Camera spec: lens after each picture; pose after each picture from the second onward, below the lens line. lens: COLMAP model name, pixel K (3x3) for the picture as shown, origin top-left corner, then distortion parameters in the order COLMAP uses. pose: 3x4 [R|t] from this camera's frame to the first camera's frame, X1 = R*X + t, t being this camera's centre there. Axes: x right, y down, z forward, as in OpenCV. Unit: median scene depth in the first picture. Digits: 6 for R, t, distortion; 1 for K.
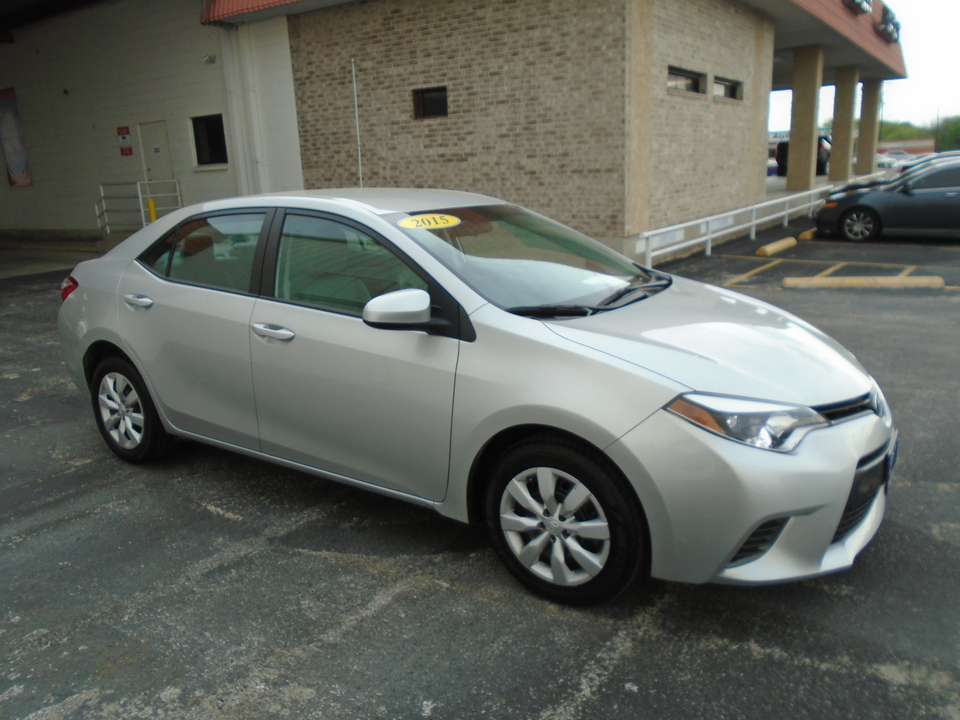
lens RADIAL K [[745.2, 0, 474.7], [0, 745.2, 346.5], [0, 0, 1]] dist [-0.012600, 0.001128]
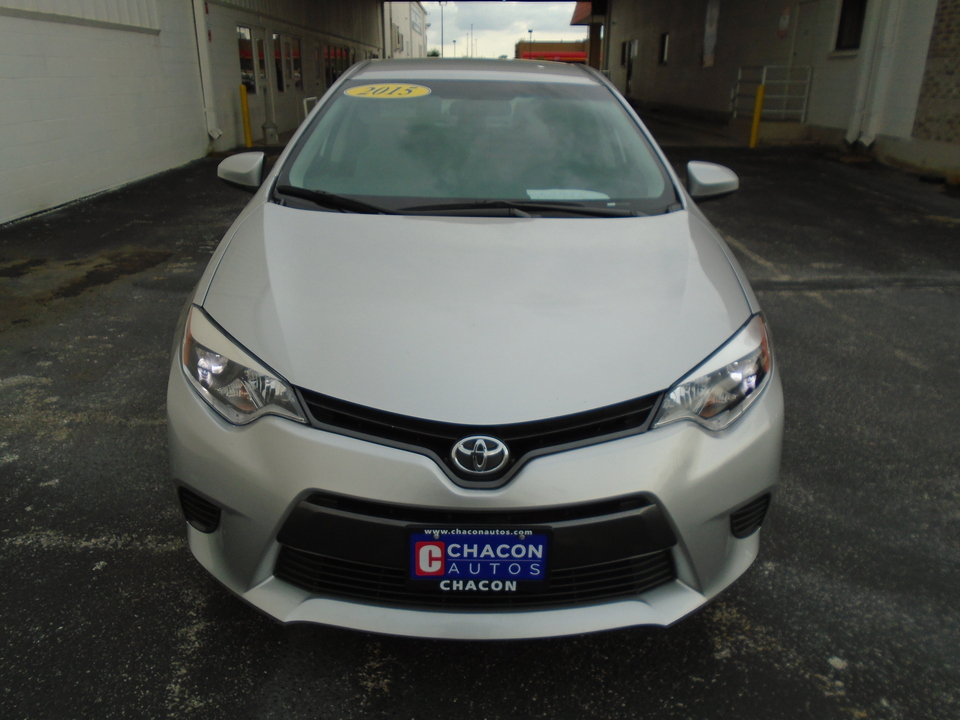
lens RADIAL K [[745.2, 0, 474.7], [0, 745.2, 346.5], [0, 0, 1]] dist [-0.012600, 0.001128]
pose [[0.567008, 0.325185, -0.756807, 0.267582], [-0.220053, 0.945183, 0.241260, -0.039277], [0.793775, 0.029741, 0.607484, 0.182369]]
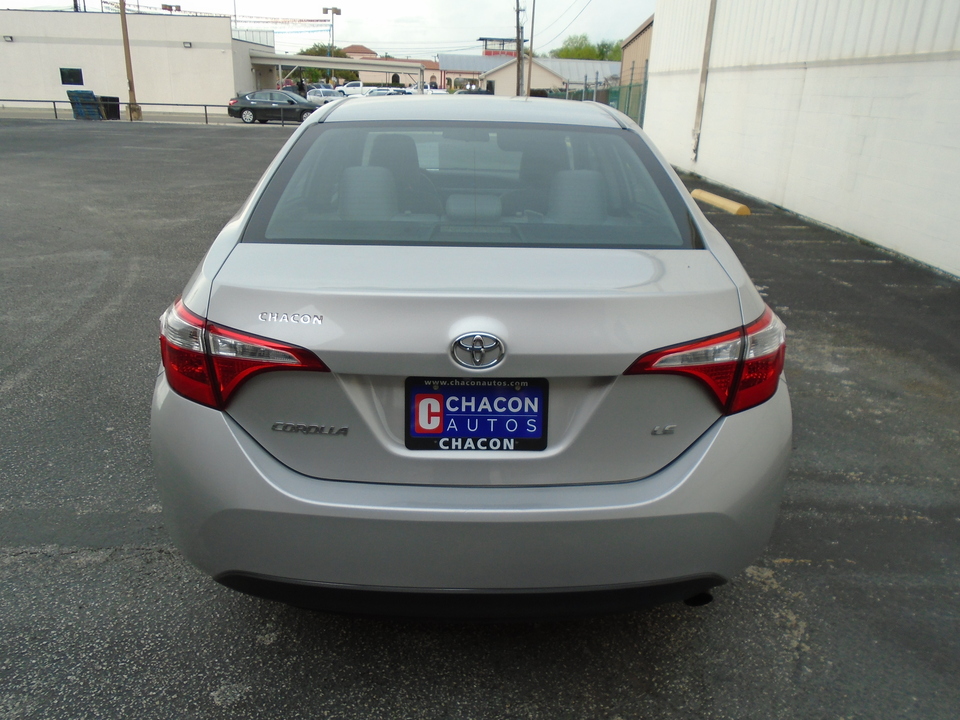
lens RADIAL K [[745.2, 0, 474.7], [0, 745.2, 346.5], [0, 0, 1]] dist [-0.012600, 0.001128]
pose [[-0.579919, -0.249392, 0.775563, -0.353565], [0.180691, 0.888906, 0.420948, -0.126884], [-0.794383, 0.384253, -0.470430, 0.606287]]
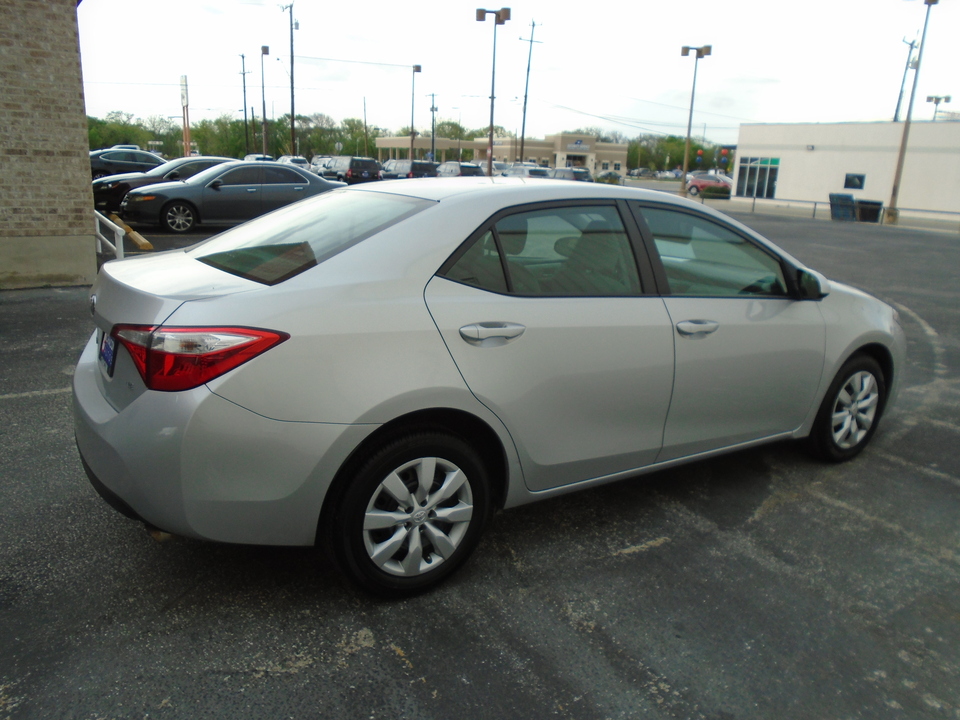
lens RADIAL K [[745.2, 0, 474.7], [0, 745.2, 346.5], [0, 0, 1]] dist [-0.012600, 0.001128]
pose [[0.387767, -0.168191, 0.906283, -0.427796], [0.160321, 0.980532, 0.113375, -0.051067], [-0.907708, 0.101333, 0.407183, 0.291264]]
